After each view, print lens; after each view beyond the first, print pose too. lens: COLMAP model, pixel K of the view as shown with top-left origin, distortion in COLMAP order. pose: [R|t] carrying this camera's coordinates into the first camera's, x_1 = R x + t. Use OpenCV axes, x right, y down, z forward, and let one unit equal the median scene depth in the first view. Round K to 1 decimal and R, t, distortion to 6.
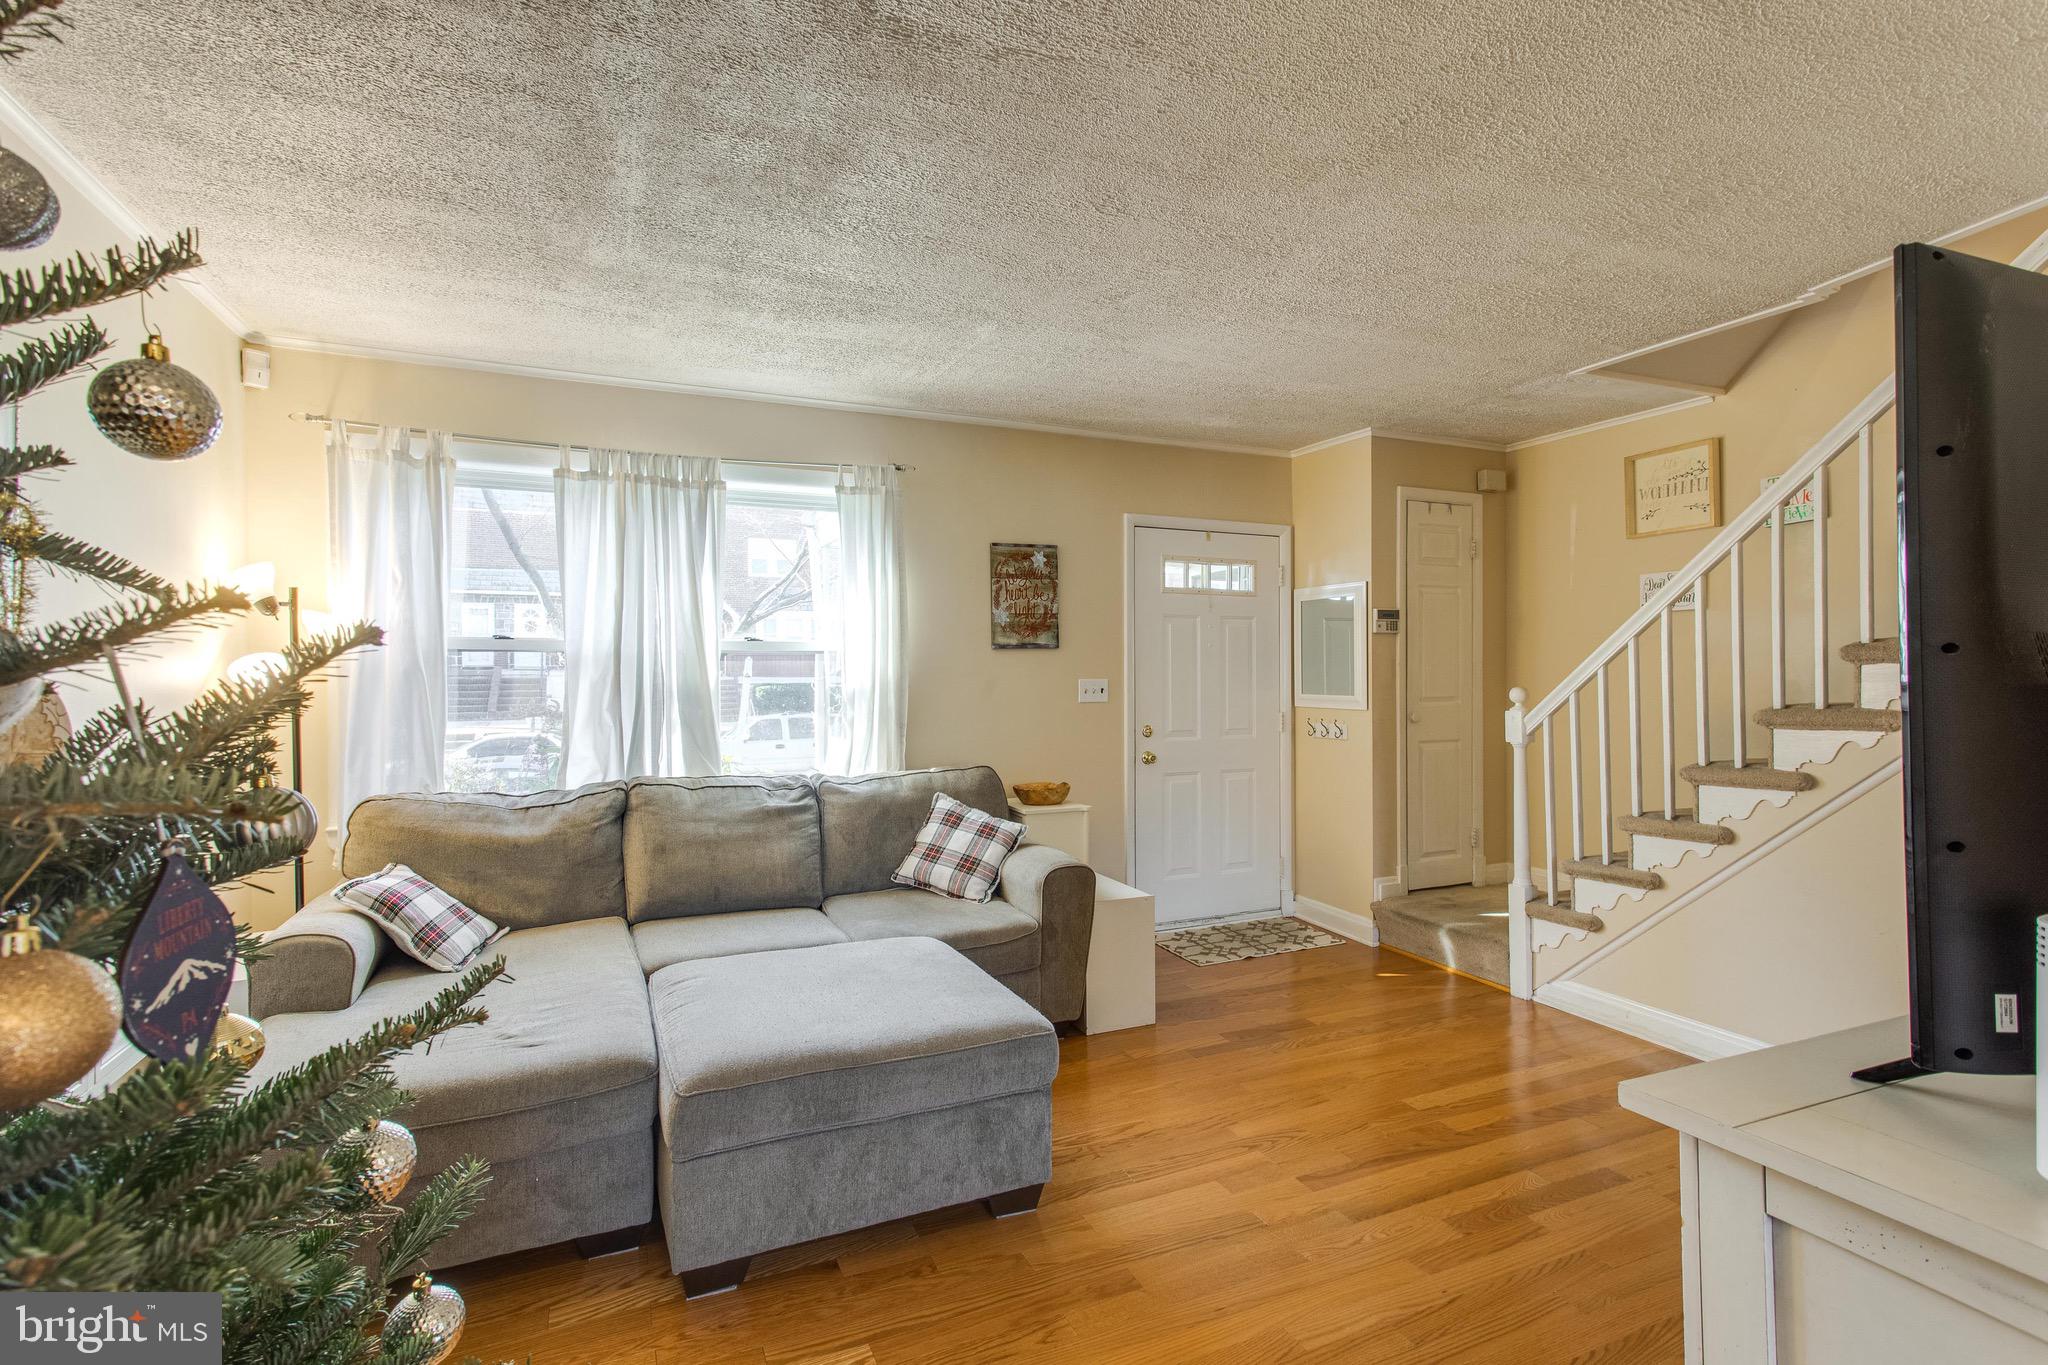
lens RADIAL K [[956.6, 0, 1018.5], [0, 956.6, 671.2], [0, 0, 1]] dist [0.006576, 0.003956]
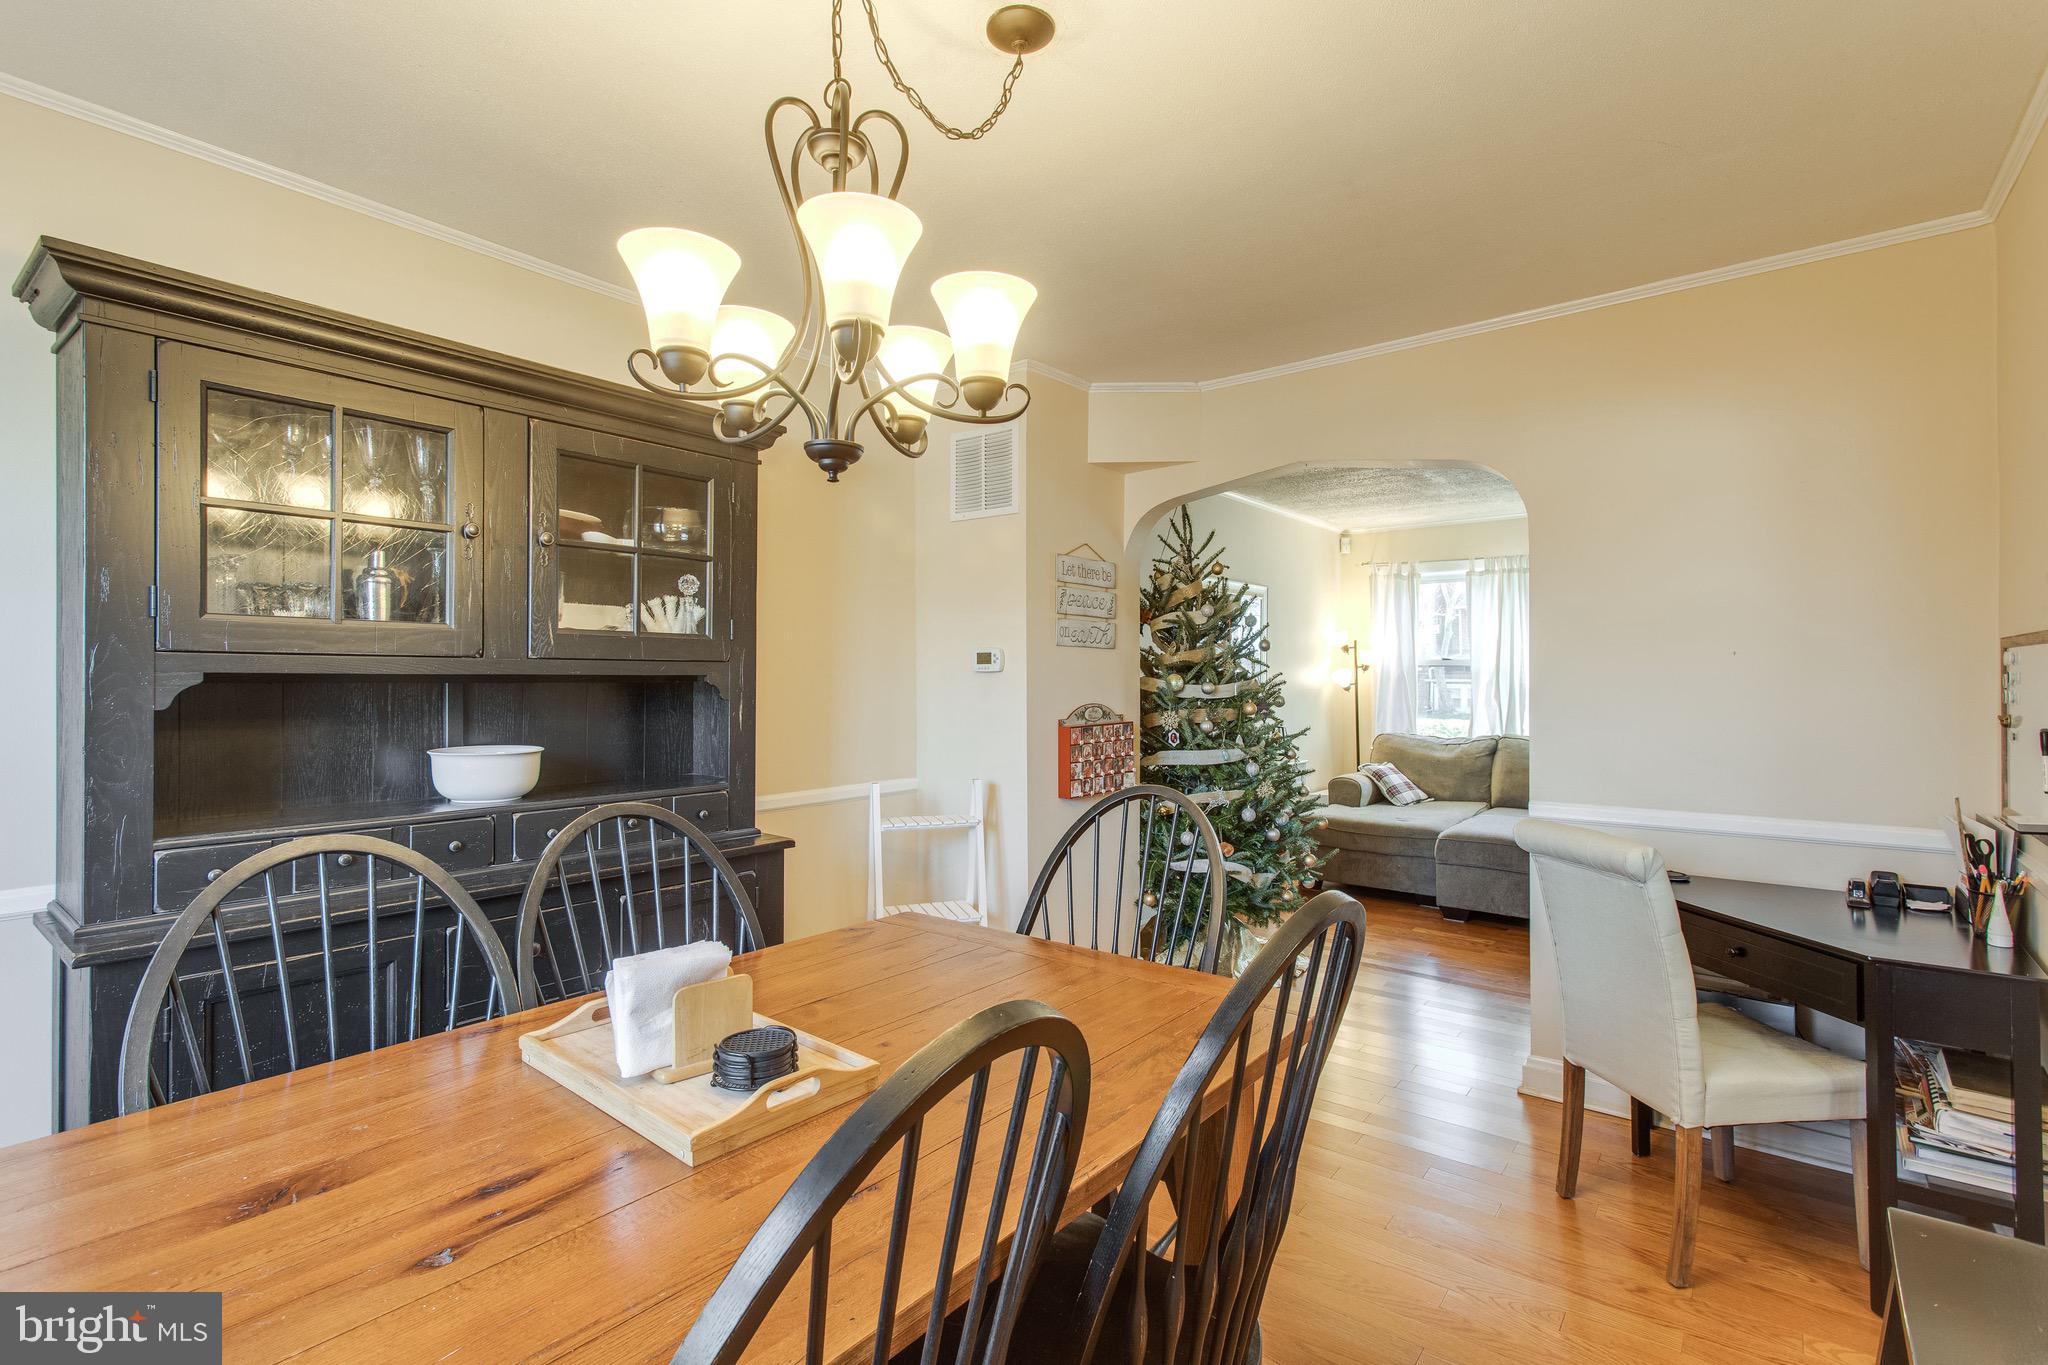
lens RADIAL K [[956.6, 0, 1028.4], [0, 956.6, 677.4], [0, 0, 1]] dist [0.006576, 0.003956]
pose [[0.469869, 0.002471, -0.882733, 0.753207], [0.000339, 0.999996, 0.002980, -0.004202], [0.882736, -0.001700, 0.469866, -0.643043]]
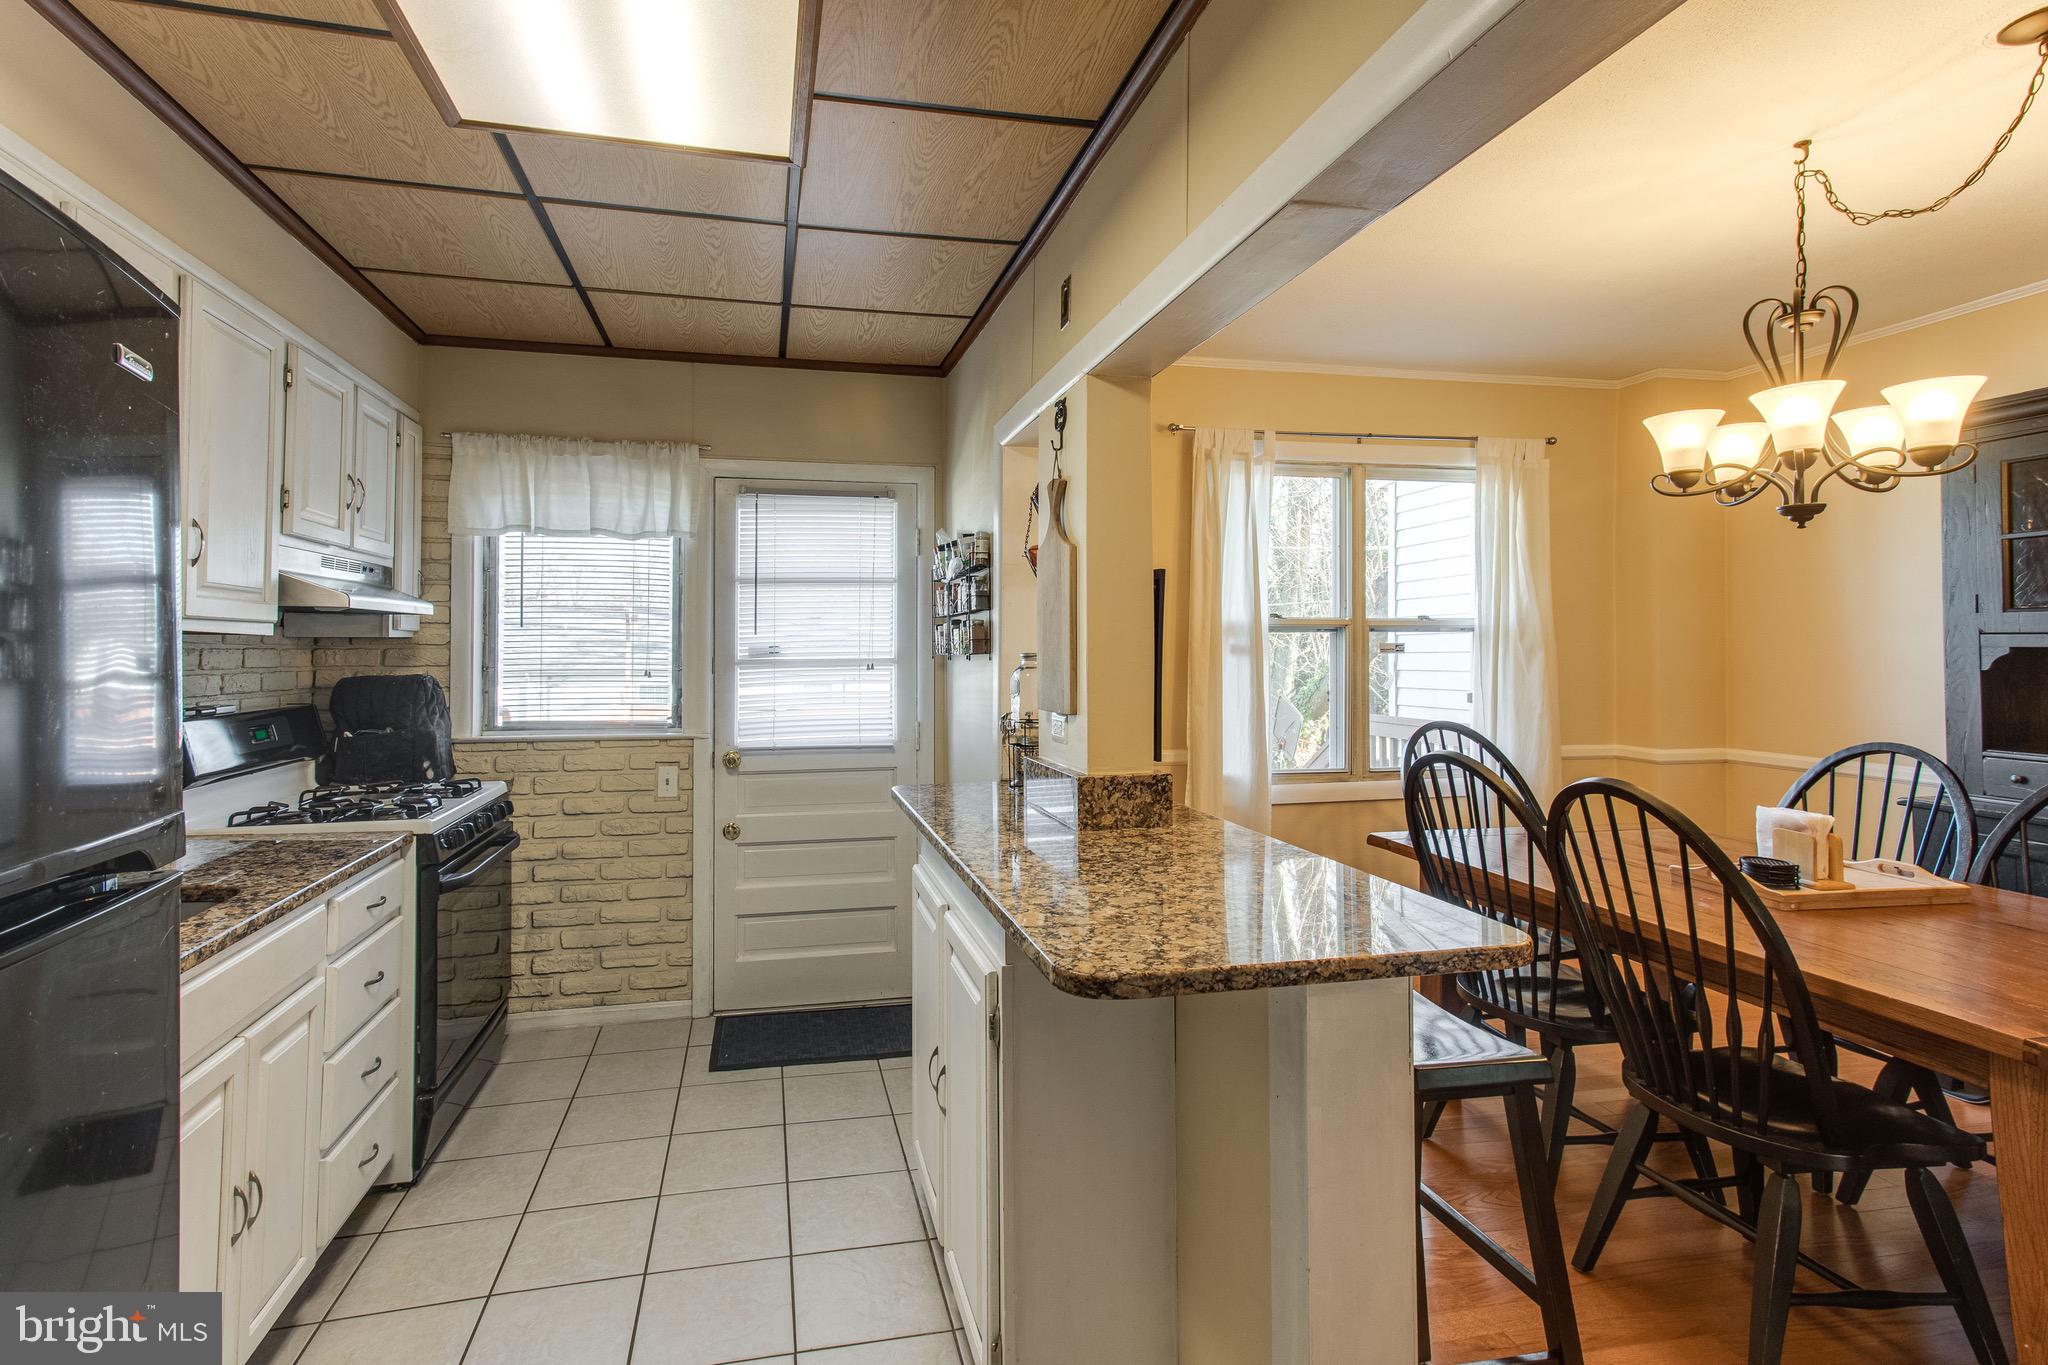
lens RADIAL K [[995.9, 0, 966.7], [0, 995.9, 628.1], [0, 0, 1]] dist [0.002300, -0.000556]
pose [[-0.977109, 0.009690, 0.212518, 0.754982], [0.004588, 0.999690, -0.024485, -0.004923], [-0.212690, -0.022949, -0.976850, 0.156563]]
